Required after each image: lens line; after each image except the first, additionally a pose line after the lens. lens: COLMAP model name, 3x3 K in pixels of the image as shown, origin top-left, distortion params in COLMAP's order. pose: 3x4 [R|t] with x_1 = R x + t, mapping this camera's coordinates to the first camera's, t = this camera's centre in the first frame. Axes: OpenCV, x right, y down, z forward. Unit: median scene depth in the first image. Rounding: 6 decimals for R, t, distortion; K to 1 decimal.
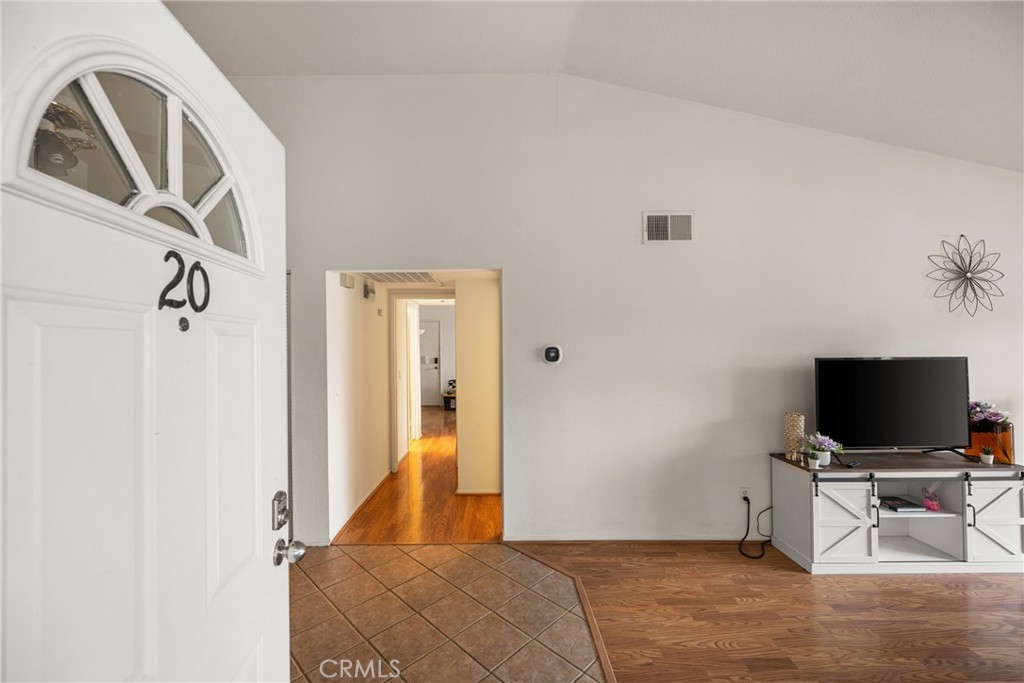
lens RADIAL K [[404.7, 0, 511.7], [0, 404.7, 344.0], [0, 0, 1]] dist [0.001765, 0.000202]
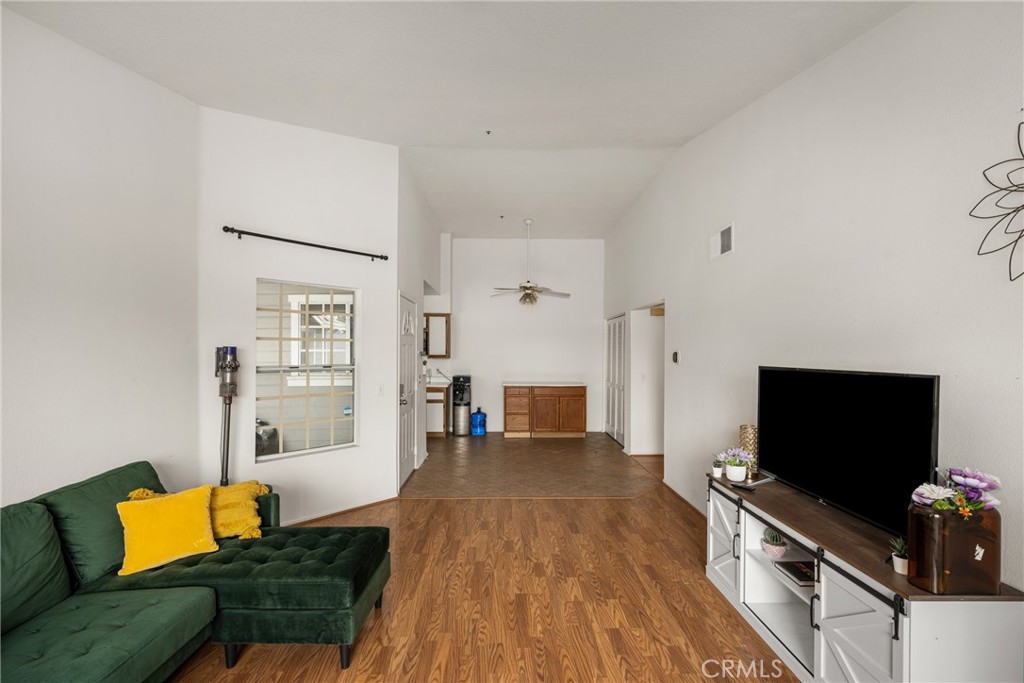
lens RADIAL K [[462.3, 0, 507.2], [0, 462.3, 347.4], [0, 0, 1]] dist [-0.000633, 0.000015]
pose [[-0.012967, -0.005469, -0.999901, 1.873165], [0.007759, 0.999954, -0.005570, -0.004420], [0.999886, -0.007831, -0.012924, 0.509814]]
